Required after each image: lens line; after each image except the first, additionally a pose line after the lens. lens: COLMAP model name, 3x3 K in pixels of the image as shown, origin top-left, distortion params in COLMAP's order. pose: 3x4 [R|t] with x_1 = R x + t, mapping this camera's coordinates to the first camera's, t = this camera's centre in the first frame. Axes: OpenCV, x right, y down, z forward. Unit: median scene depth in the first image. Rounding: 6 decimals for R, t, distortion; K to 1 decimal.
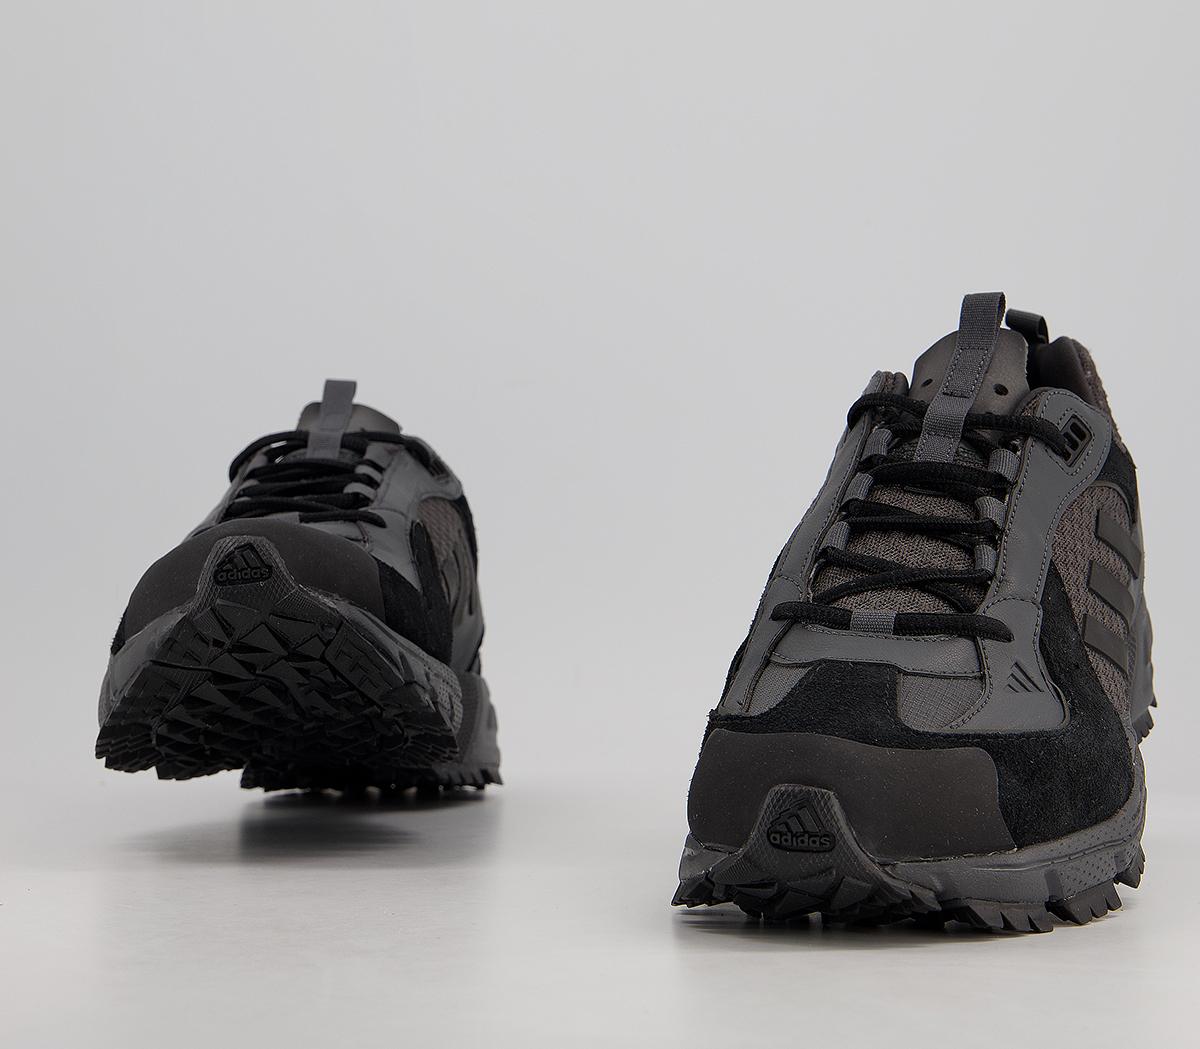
lens RADIAL K [[2234.4, 0, 602.6], [0, 2234.4, 526.1], [0, 0, 1]] dist [0.001802, 0.000000]
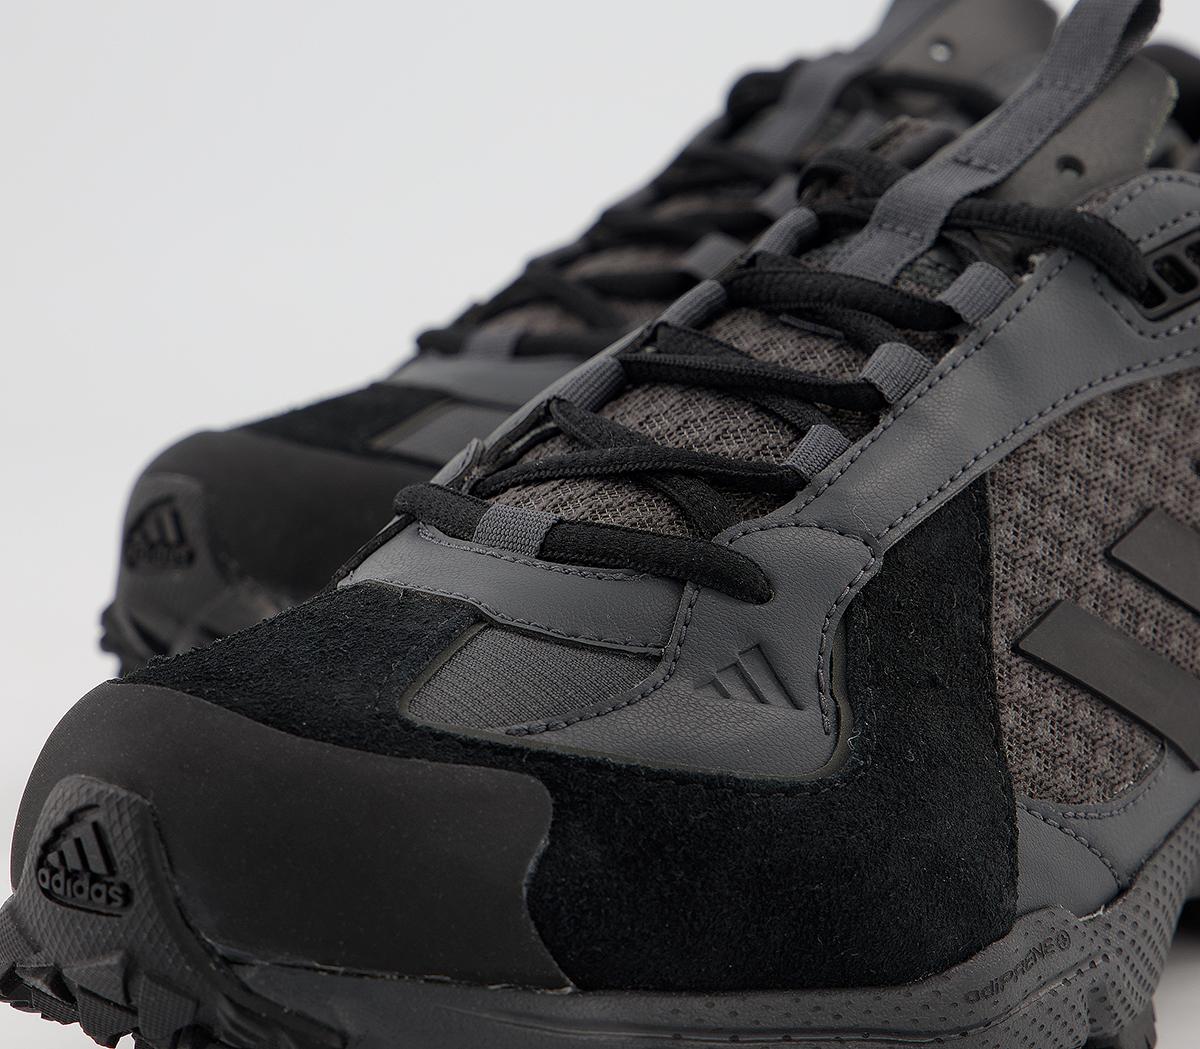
lens RADIAL K [[3511.0, 0, 599.3], [0, 3511.0, 525.5], [0, 0, 1]] dist [0.117314, 0.000000]
pose [[0.938922, 0.122190, -0.321706, 0.398091], [-0.128726, 0.991680, 0.000962, 0.038403], [0.319147, 0.040509, 0.946839, 0.245369]]
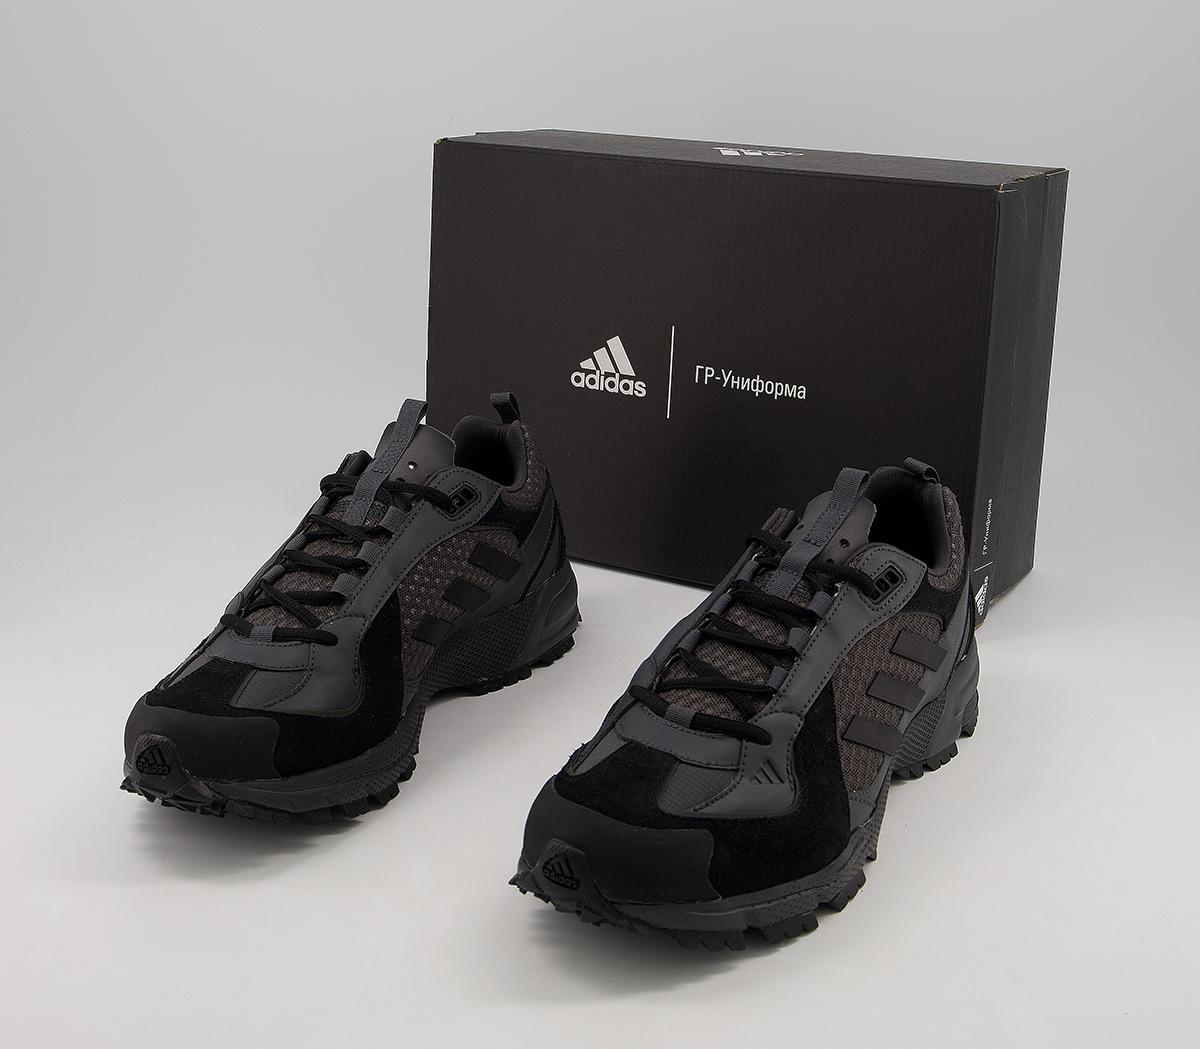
lens RADIAL K [[1262.2, 0, 597.4], [0, 1262.2, 518.6], [0, 0, 1]] dist [-0.062218, 0.000000]
pose [[0.960659, 0.133916, -0.243310, 0.256269], [-0.106425, 0.986699, 0.122873, -0.185861], [0.256529, -0.092145, 0.962134, 0.184052]]
